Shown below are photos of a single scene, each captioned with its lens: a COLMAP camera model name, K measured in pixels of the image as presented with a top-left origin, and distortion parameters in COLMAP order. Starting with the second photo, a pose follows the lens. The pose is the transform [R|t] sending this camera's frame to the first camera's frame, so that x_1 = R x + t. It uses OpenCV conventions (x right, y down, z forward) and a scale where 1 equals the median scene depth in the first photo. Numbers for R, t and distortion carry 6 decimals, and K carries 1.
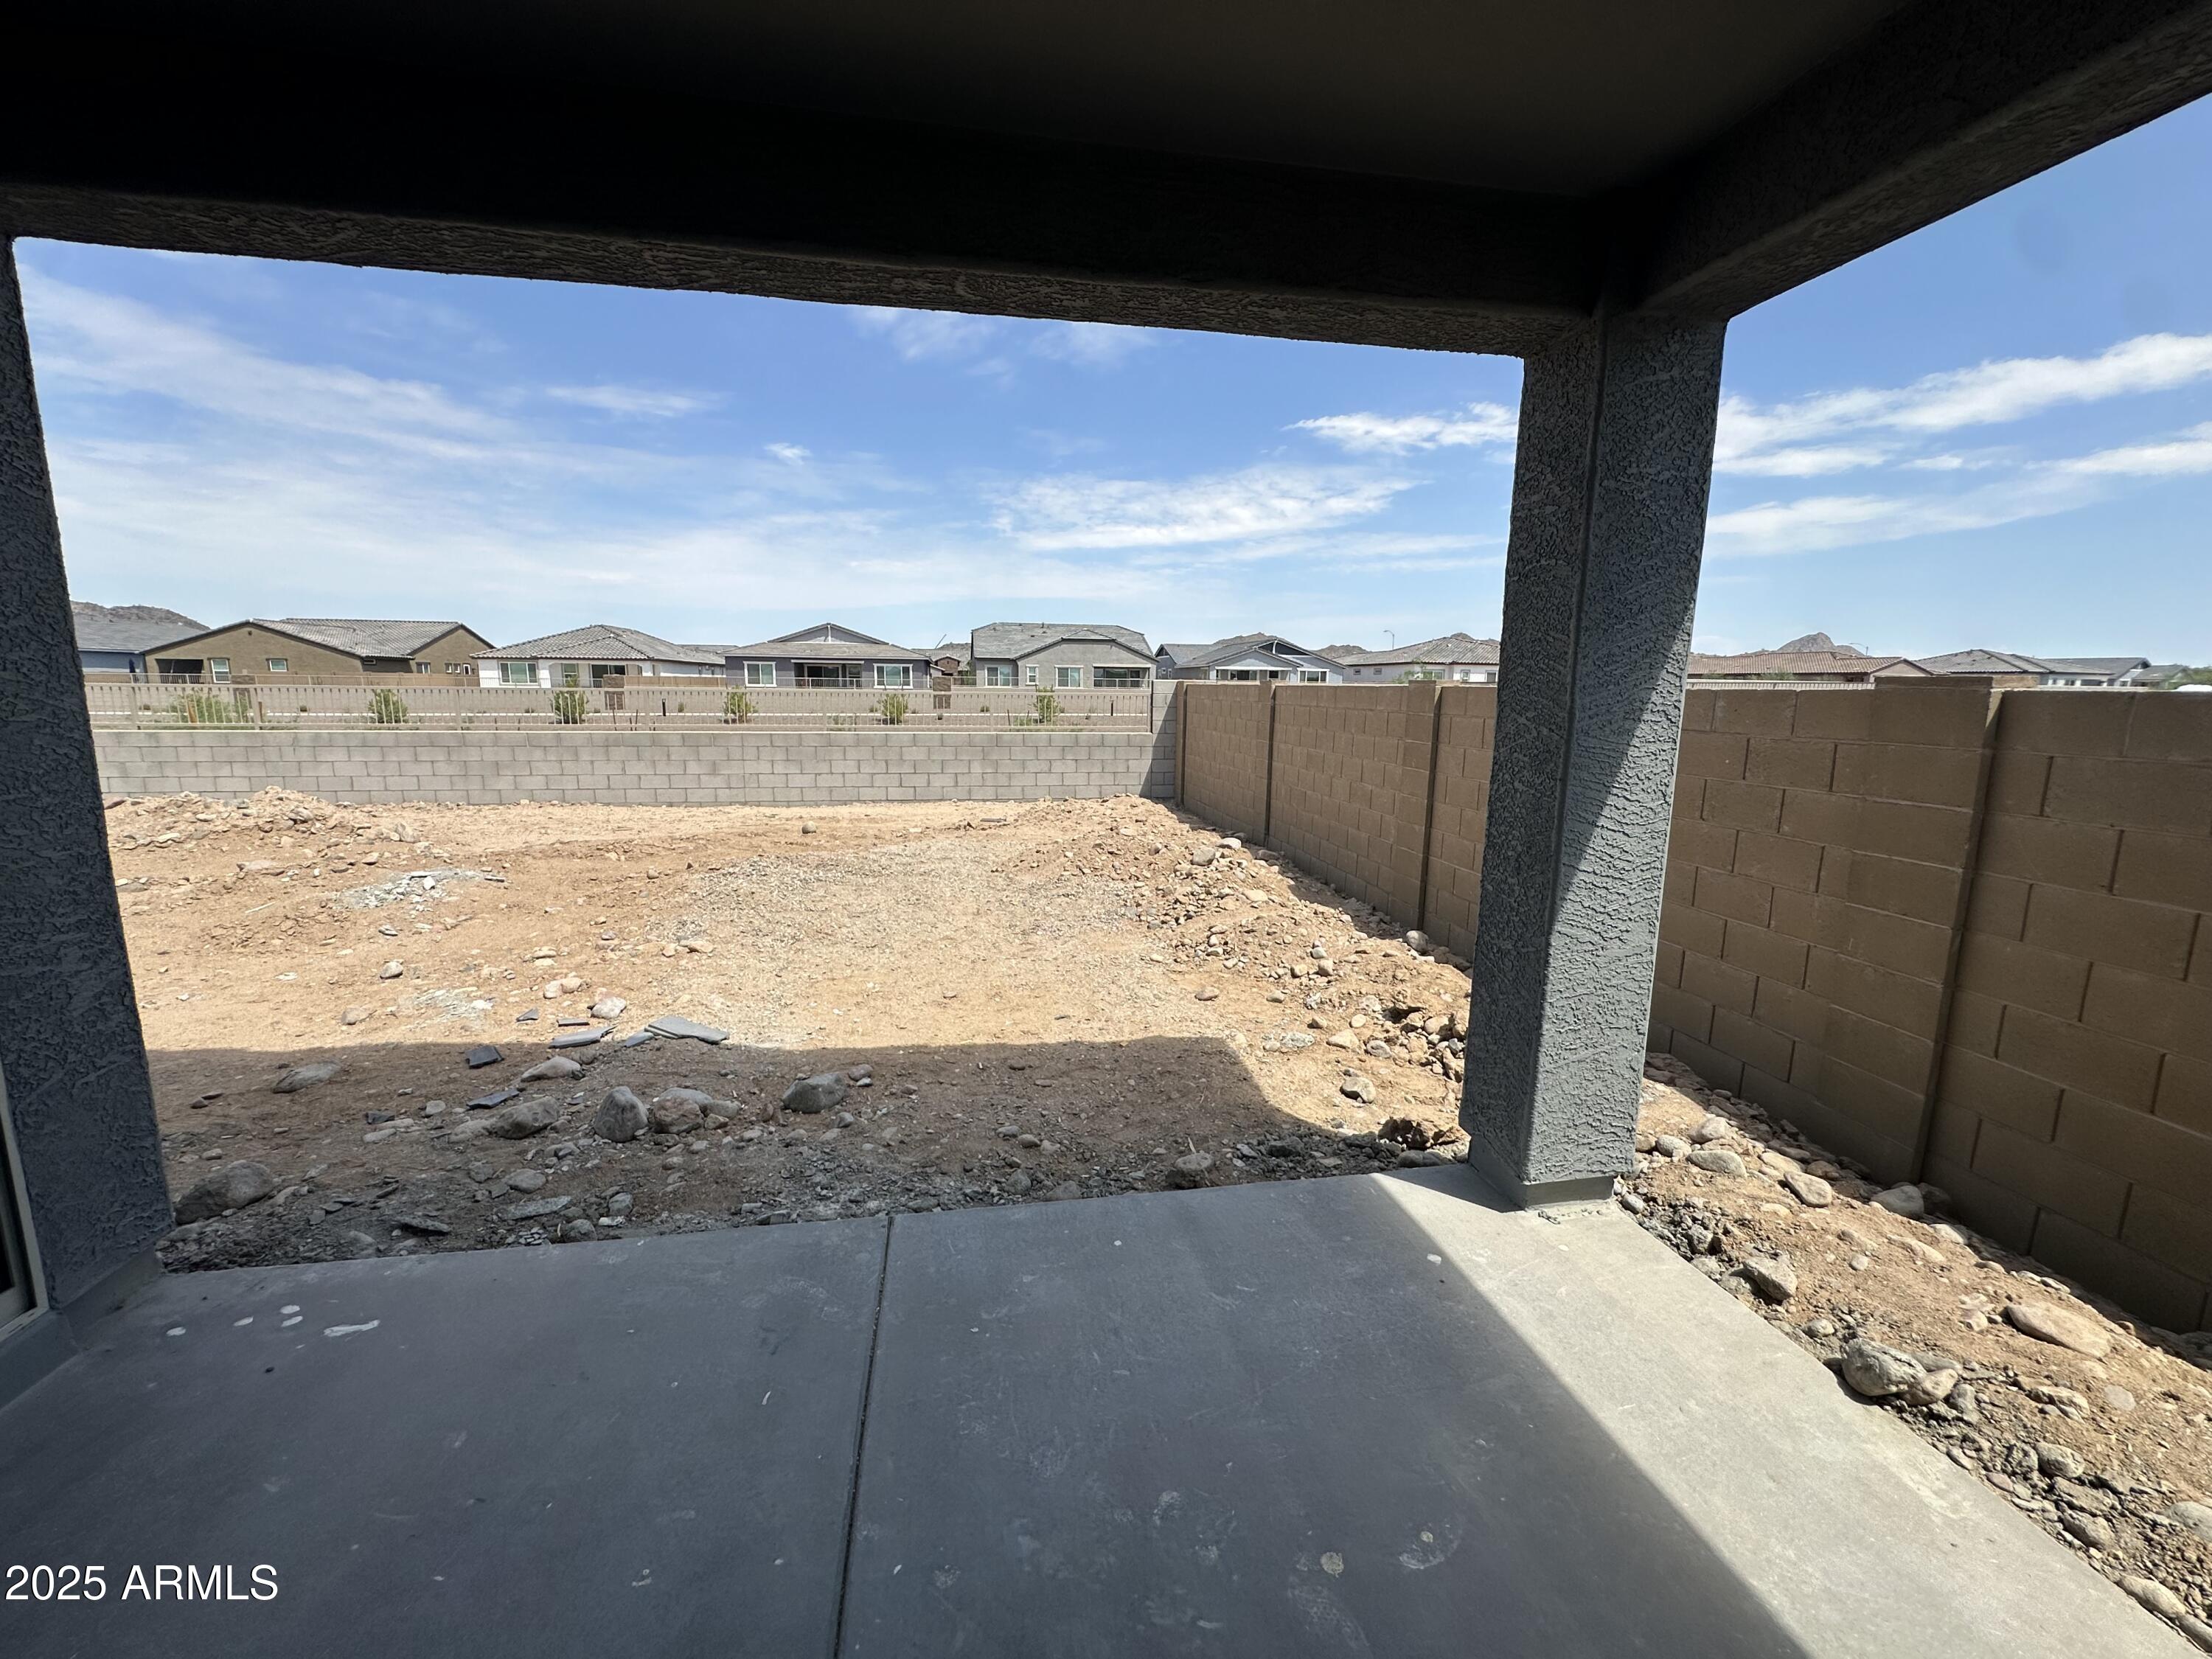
lens RADIAL K [[886.9, 0, 1108.1], [0, 886.9, 826.7], [0, 0, 1]] dist [-0.002840, -0.000446]
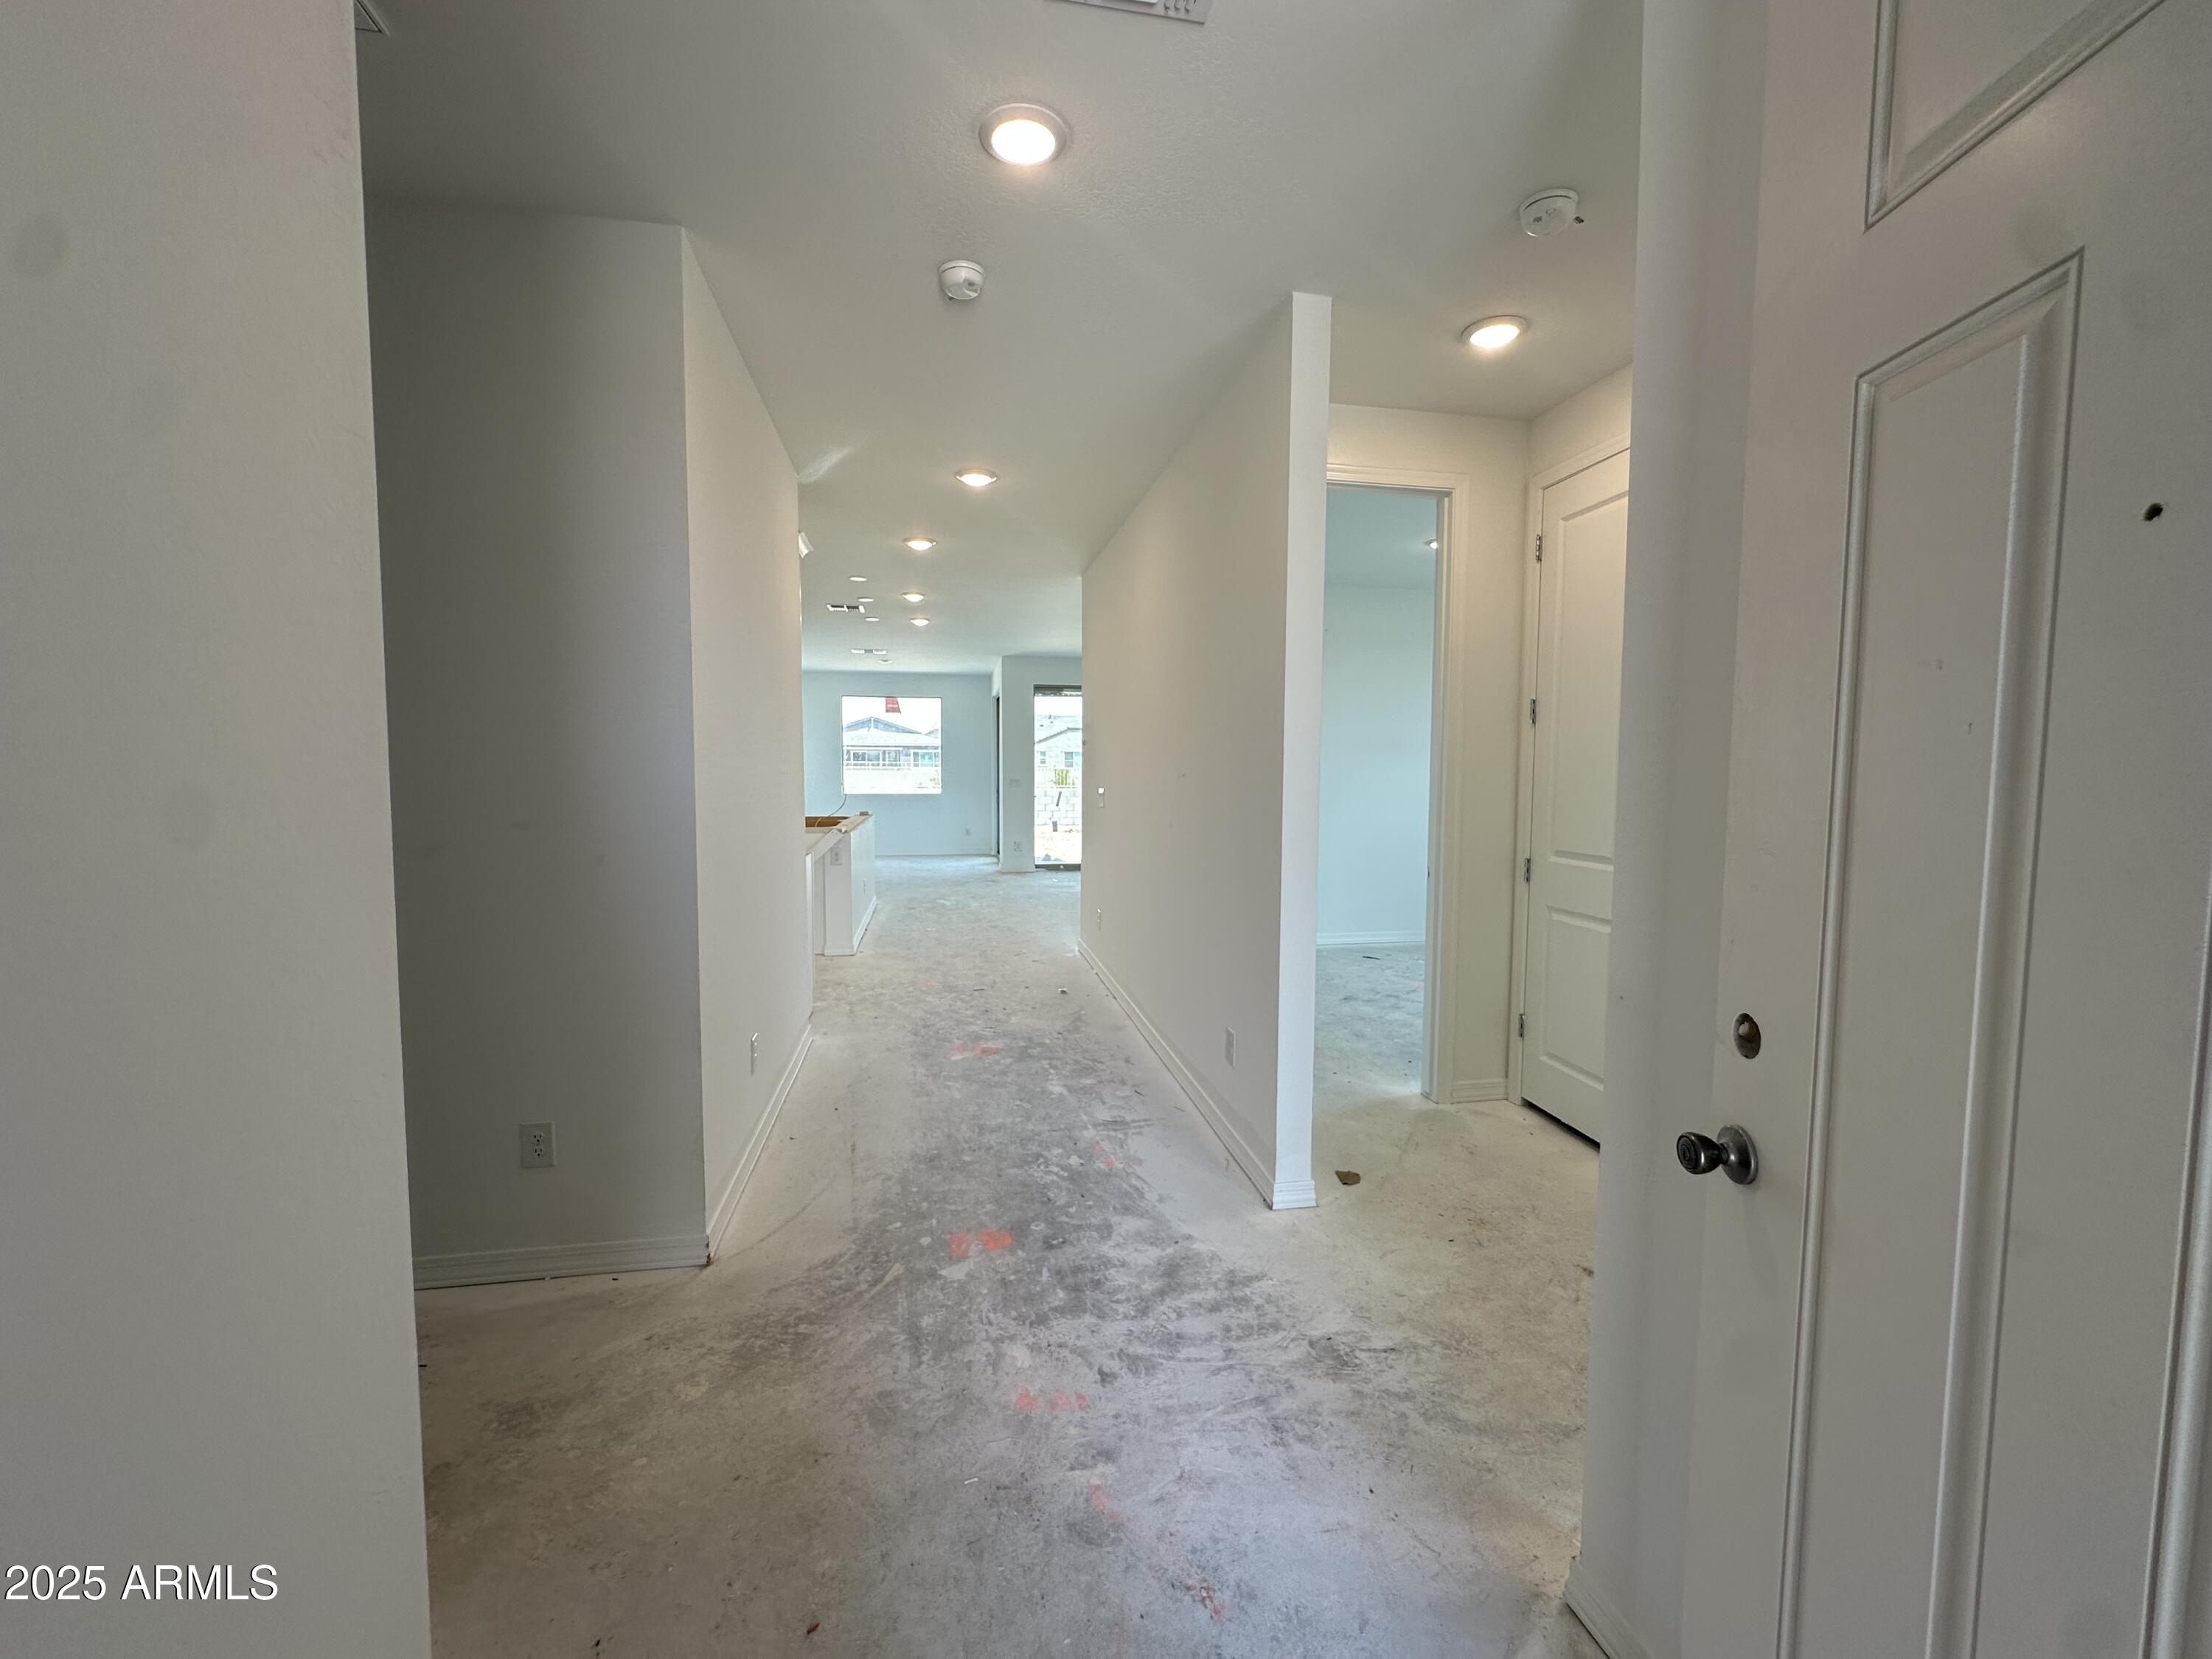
lens RADIAL K [[886.9, 0, 1108.5], [0, 886.9, 823.4], [0, 0, 1]] dist [-0.002840, -0.000446]
pose [[0.999923, -0.007936, 0.009523, -0.074851], [0.008808, 0.995405, -0.095349, 0.144402], [-0.008723, 0.095426, 0.995398, -0.852687]]
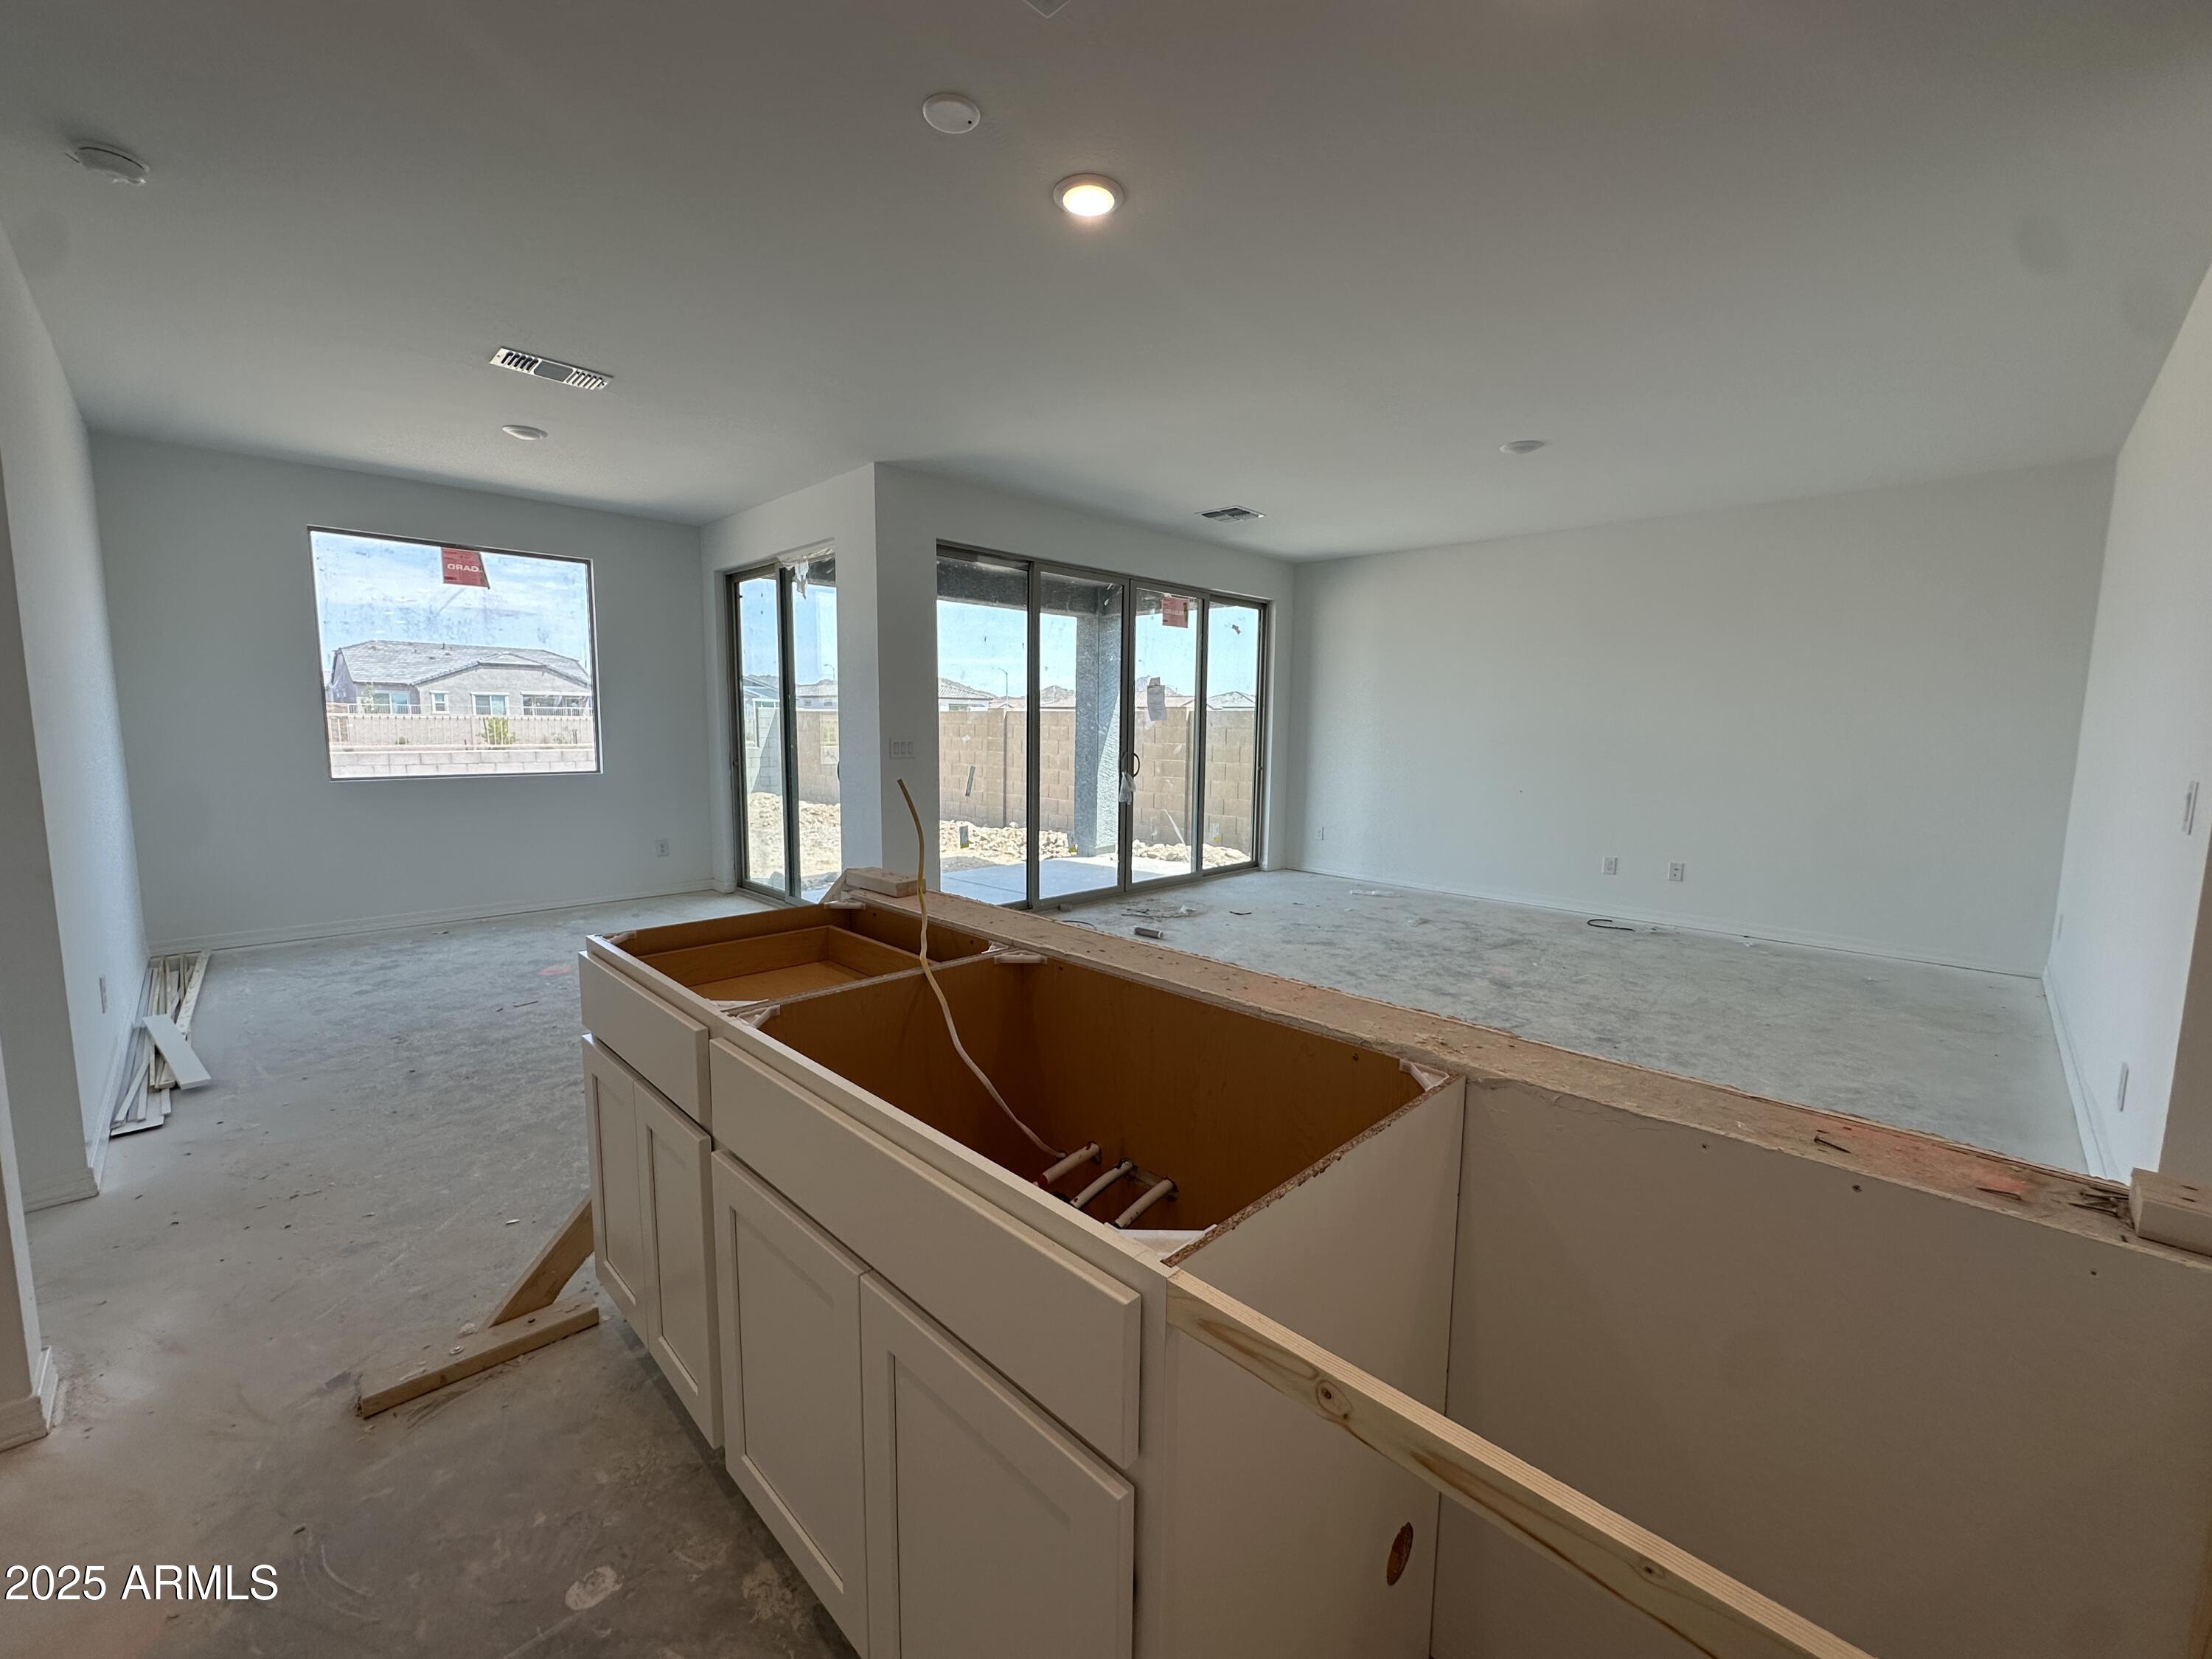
lens RADIAL K [[886.9, 0, 1108.7], [0, 886.9, 821.3], [0, 0, 1]] dist [-0.002840, -0.000446]
pose [[0.815350, -0.065691, 0.575230, -0.305789], [0.088940, 0.995961, -0.012328, 0.069368], [-0.572097, 0.061212, 0.817899, -0.390570]]
